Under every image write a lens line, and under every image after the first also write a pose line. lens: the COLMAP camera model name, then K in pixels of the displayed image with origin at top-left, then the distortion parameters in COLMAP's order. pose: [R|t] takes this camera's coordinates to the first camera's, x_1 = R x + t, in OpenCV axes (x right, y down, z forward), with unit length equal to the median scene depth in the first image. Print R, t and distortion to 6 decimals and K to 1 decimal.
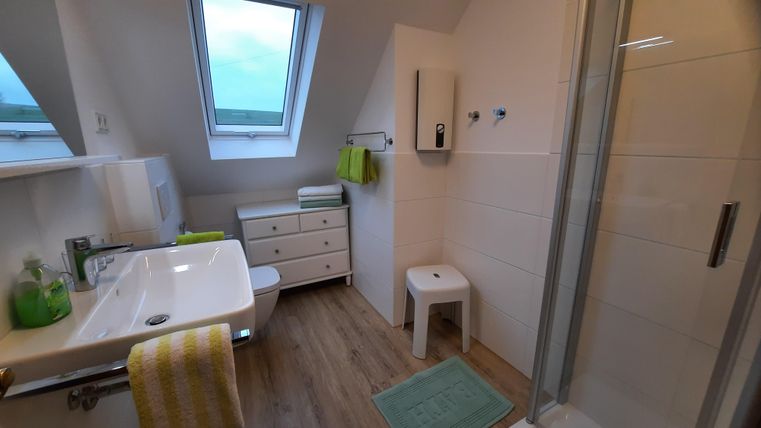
lens RADIAL K [[299.1, 0, 380.5], [0, 299.1, 218.0], [0, 0, 1]] dist [-0.020342, -0.000044]
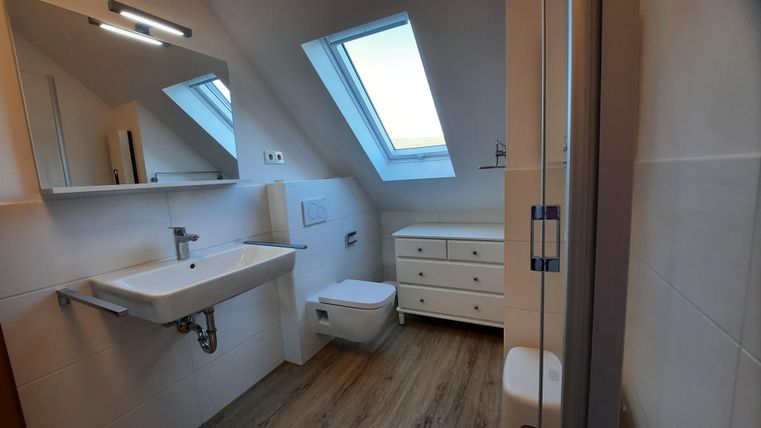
lens RADIAL K [[299.1, 0, 376.8], [0, 299.1, 217.3], [0, 0, 1]] dist [-0.020342, -0.000044]
pose [[0.578443, 0.086394, -0.811135, 0.406213], [-0.142527, 0.989784, 0.003782, -0.064421], [0.803175, 0.113421, 0.584847, 0.357239]]
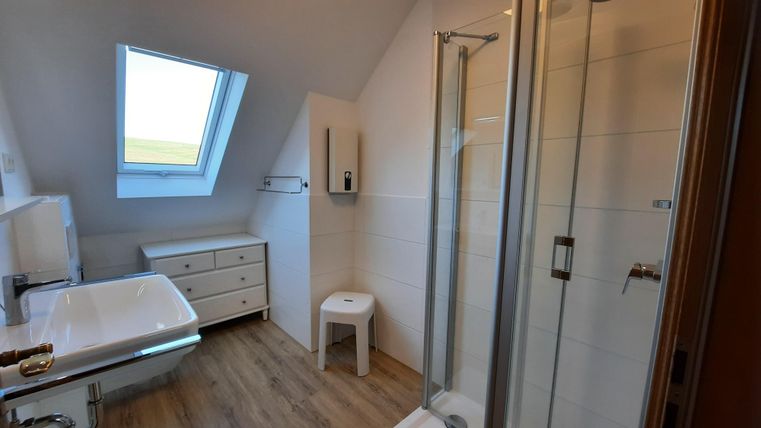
lens RADIAL K [[299.1, 0, 381.3], [0, 299.1, 220.0], [0, 0, 1]] dist [-0.020342, -0.000044]
pose [[0.959917, -0.010225, 0.280098, -0.010839], [0.041453, 0.993524, -0.105795, 0.014342], [-0.277202, 0.113166, 0.954124, -0.168086]]
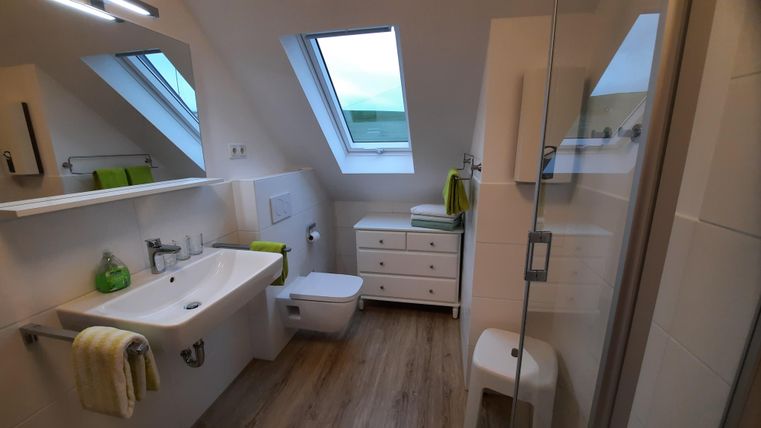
lens RADIAL K [[299.1, 0, 377.3], [0, 299.1, 217.1], [0, 0, 1]] dist [-0.020342, -0.000044]
pose [[0.767982, 0.144683, -0.623915, 0.321546], [-0.146826, 0.987979, 0.048378, -0.116161], [0.623414, 0.054453, 0.779993, 0.201720]]
